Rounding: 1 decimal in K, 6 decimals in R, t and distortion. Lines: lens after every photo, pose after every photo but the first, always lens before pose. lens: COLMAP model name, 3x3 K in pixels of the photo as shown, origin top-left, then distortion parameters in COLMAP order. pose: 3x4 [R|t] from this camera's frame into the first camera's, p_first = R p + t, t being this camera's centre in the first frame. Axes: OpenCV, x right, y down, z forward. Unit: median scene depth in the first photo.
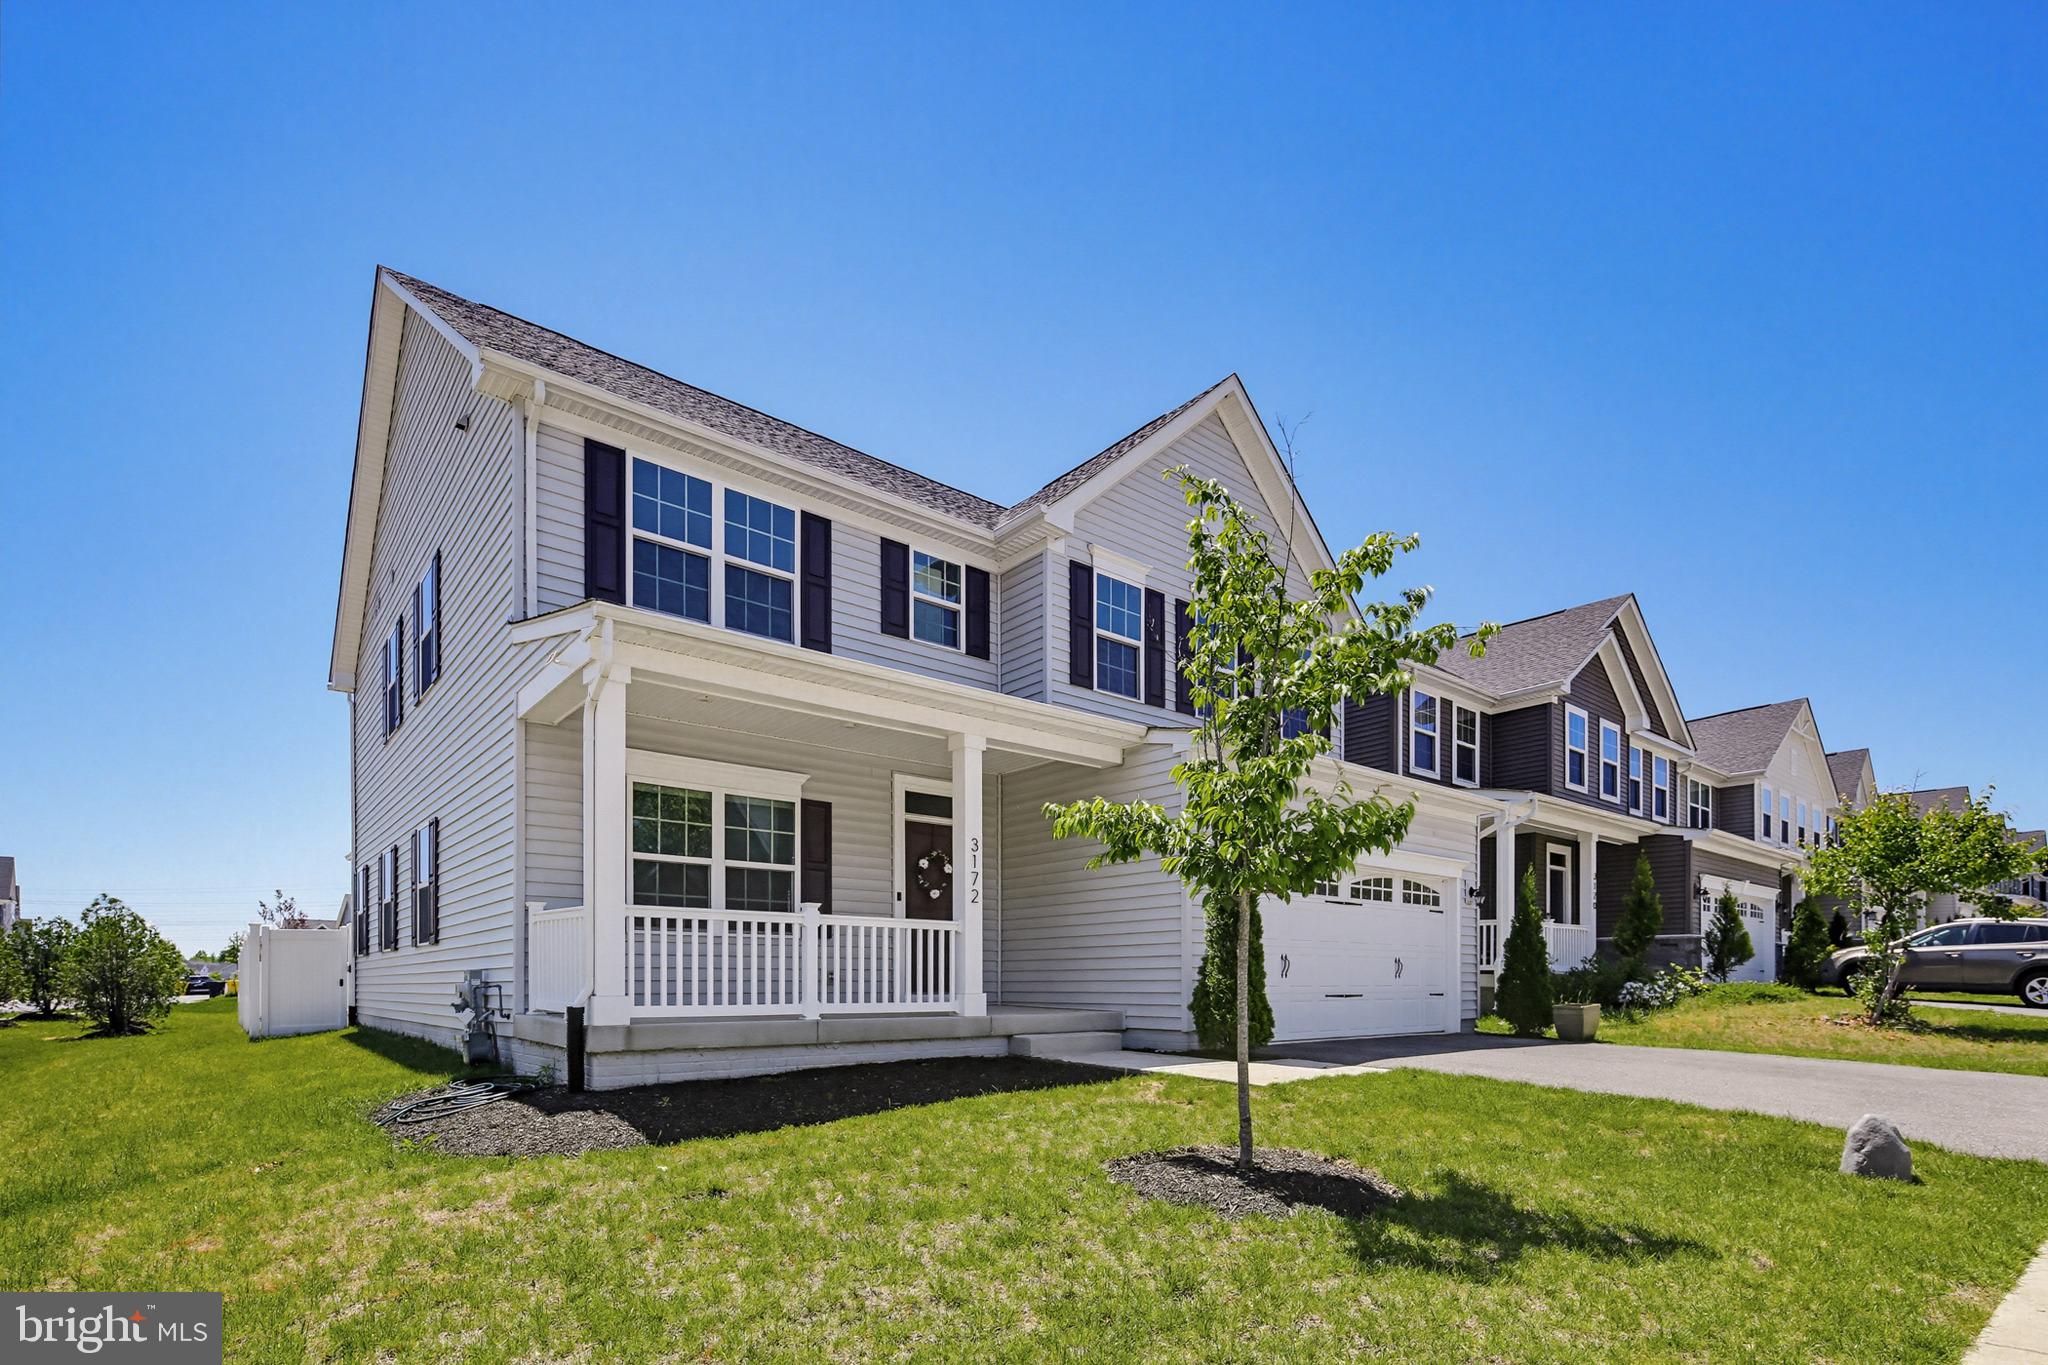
lens RADIAL K [[995.6, 0, 1015.4], [0, 995.6, 676.5], [0, 0, 1]] dist [-0.019671, 0.001005]
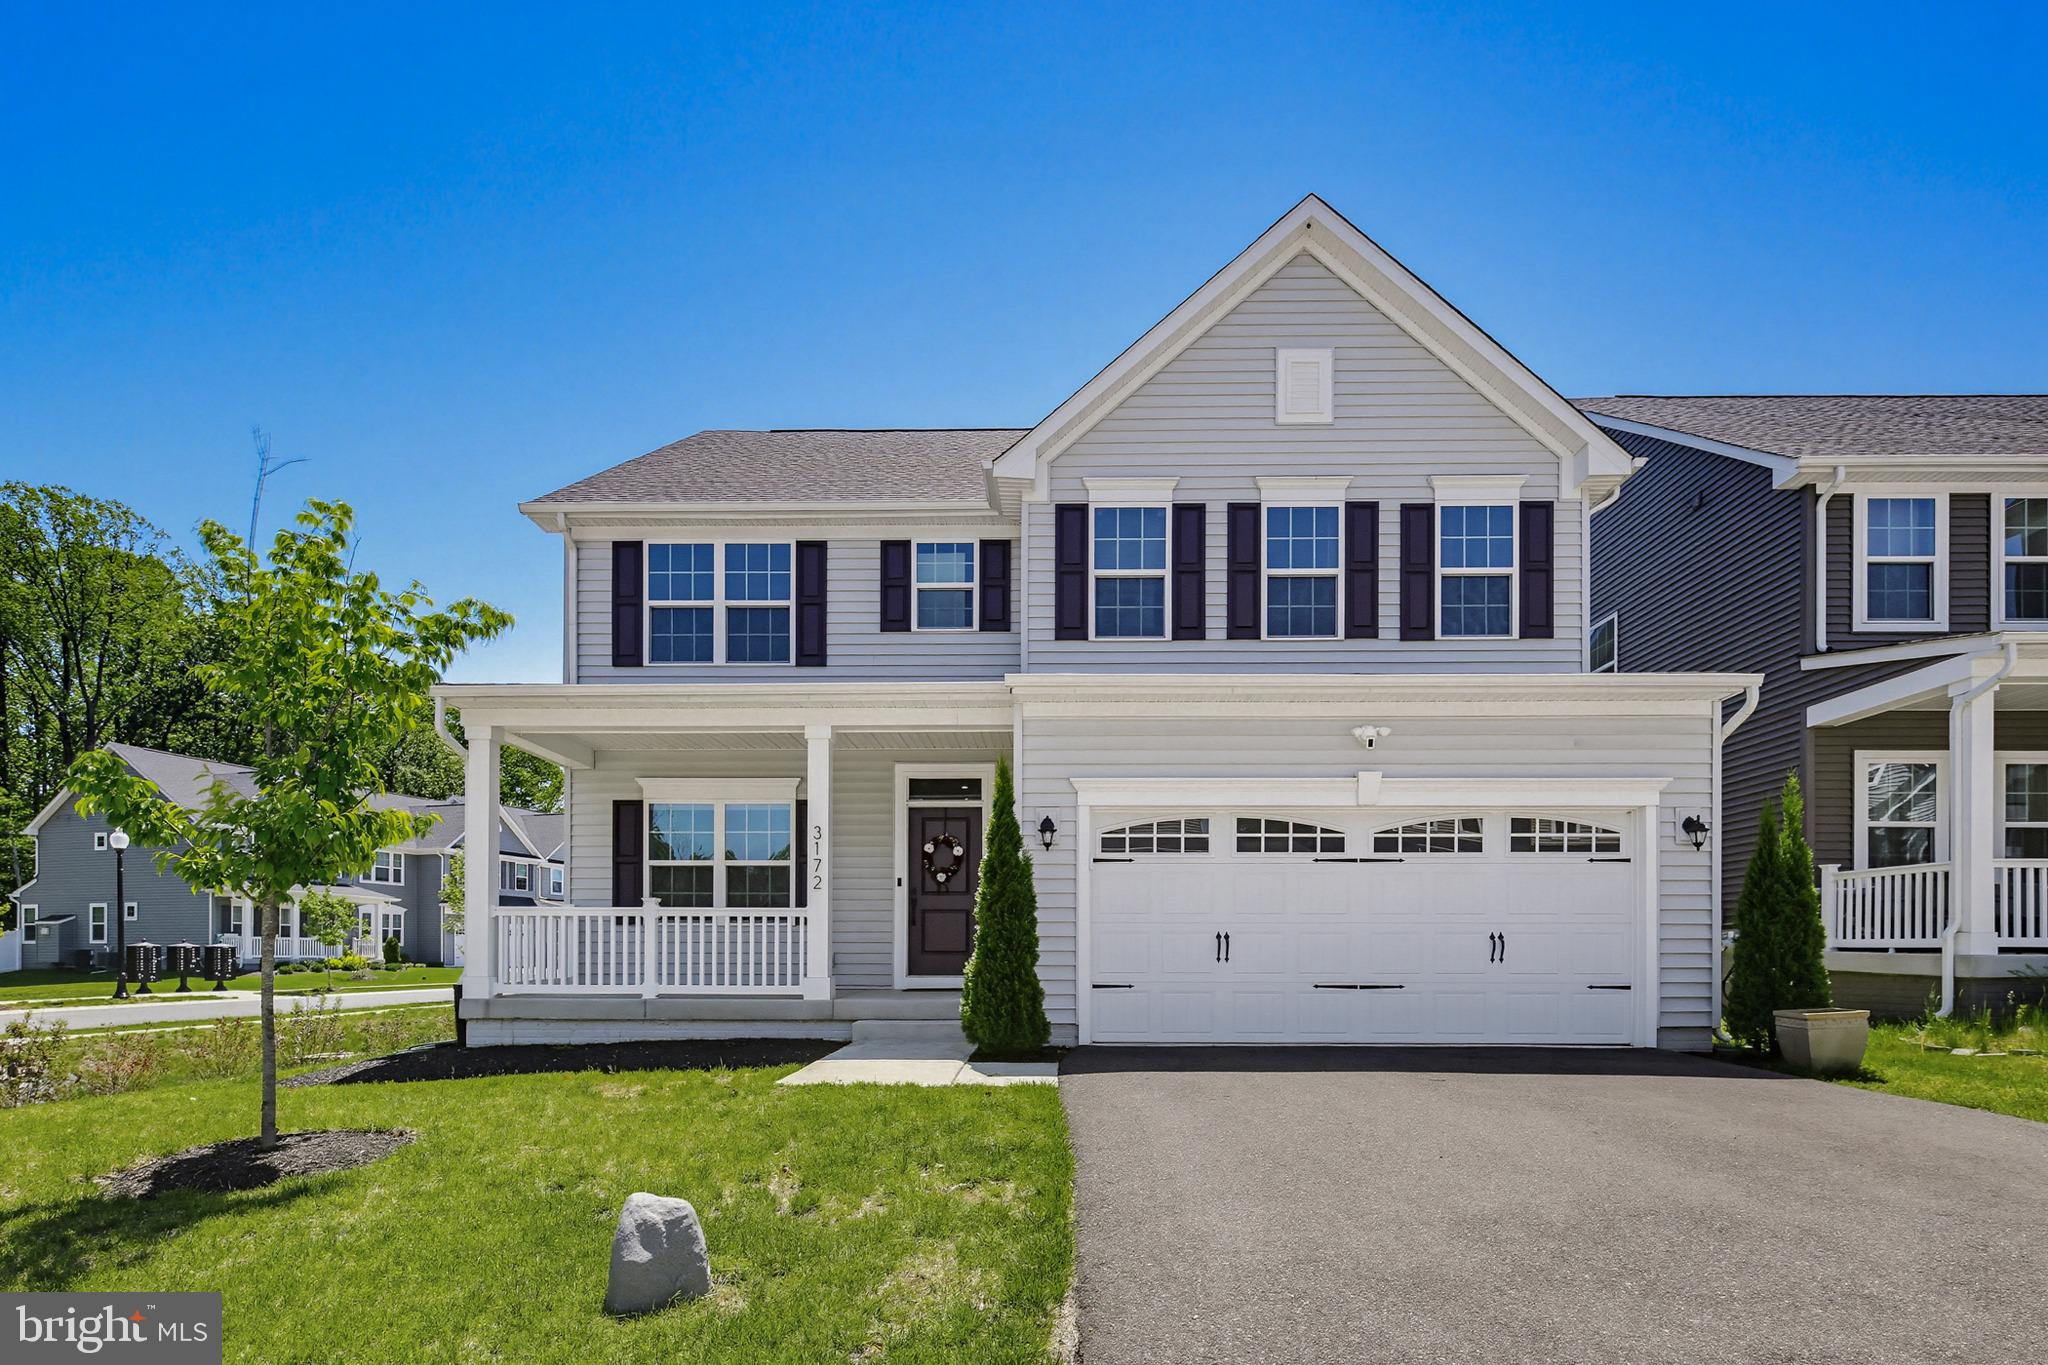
lens RADIAL K [[995.6, 0, 1017.4], [0, 995.6, 697.1], [0, 0, 1]] dist [-0.019671, 0.001005]
pose [[0.743227, -0.178382, -0.644821, 0.679402], [0.192394, 0.980075, -0.049370, 0.108313], [0.640780, -0.087367, 0.762738, 0.326151]]
